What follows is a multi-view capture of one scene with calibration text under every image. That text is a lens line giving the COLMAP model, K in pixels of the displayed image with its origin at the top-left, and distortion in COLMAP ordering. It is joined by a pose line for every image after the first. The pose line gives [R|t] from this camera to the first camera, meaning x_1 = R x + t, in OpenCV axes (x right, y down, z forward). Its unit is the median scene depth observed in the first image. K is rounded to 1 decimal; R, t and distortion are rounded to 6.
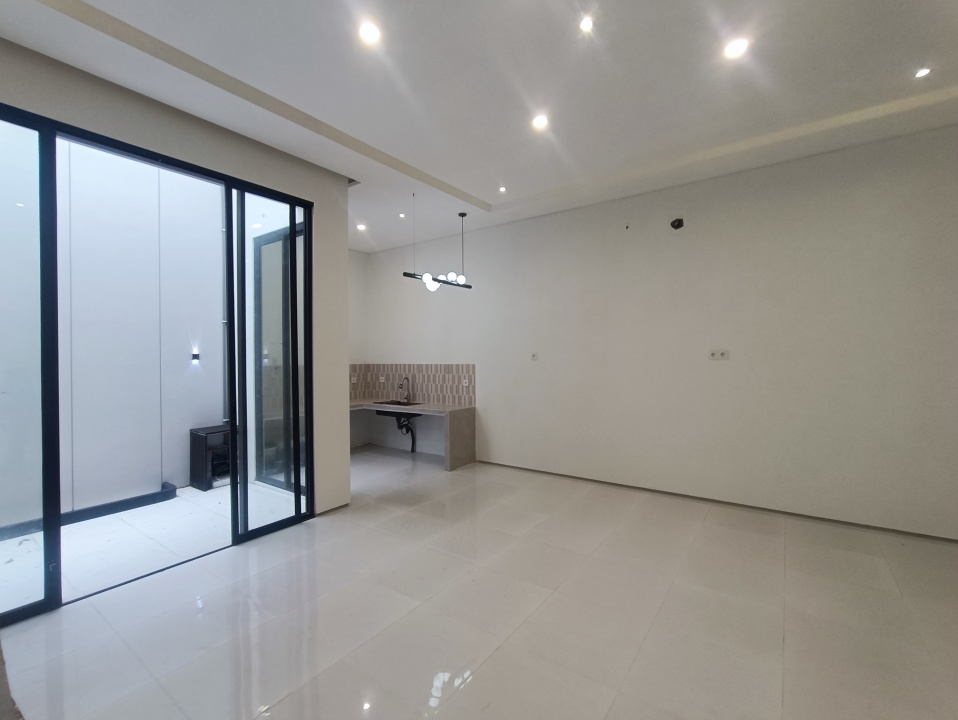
lens RADIAL K [[432.1, 0, 479.0], [0, 432.1, 360.0], [0, 0, 1]] dist [0.002864, 0.000343]
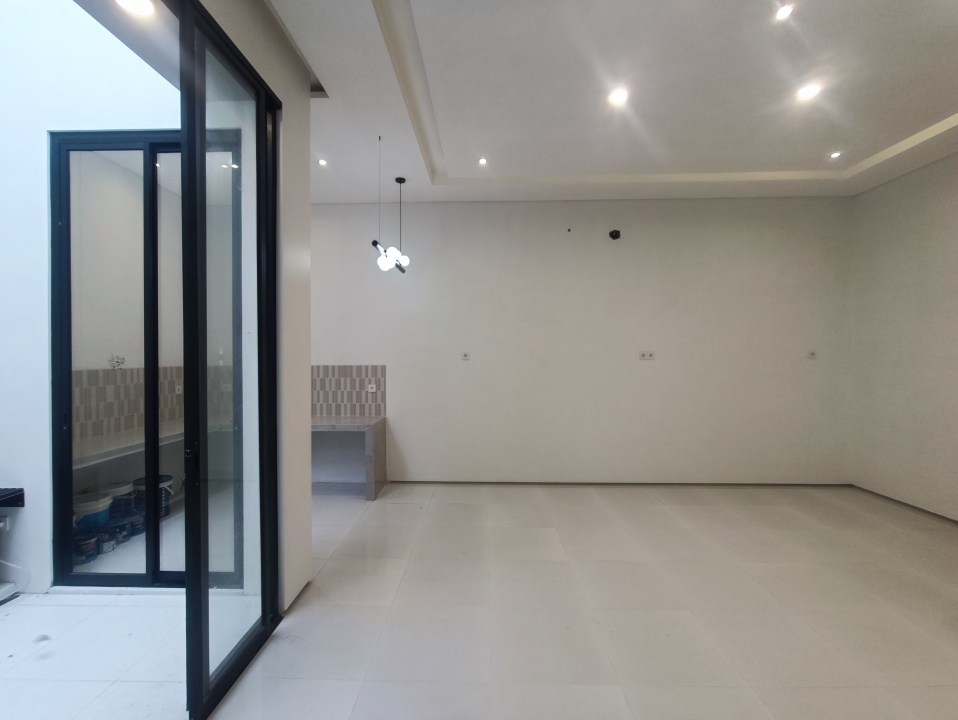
lens RADIAL K [[424.5, 0, 477.3], [0, 424.5, 357.1], [0, 0, 1]] dist [0.000271, 0.000453]
pose [[0.830576, 0.003684, 0.556893, -0.315695], [-0.000027, 0.999978, -0.006574, -0.000118], [-0.556905, 0.005445, 0.830558, 0.228411]]
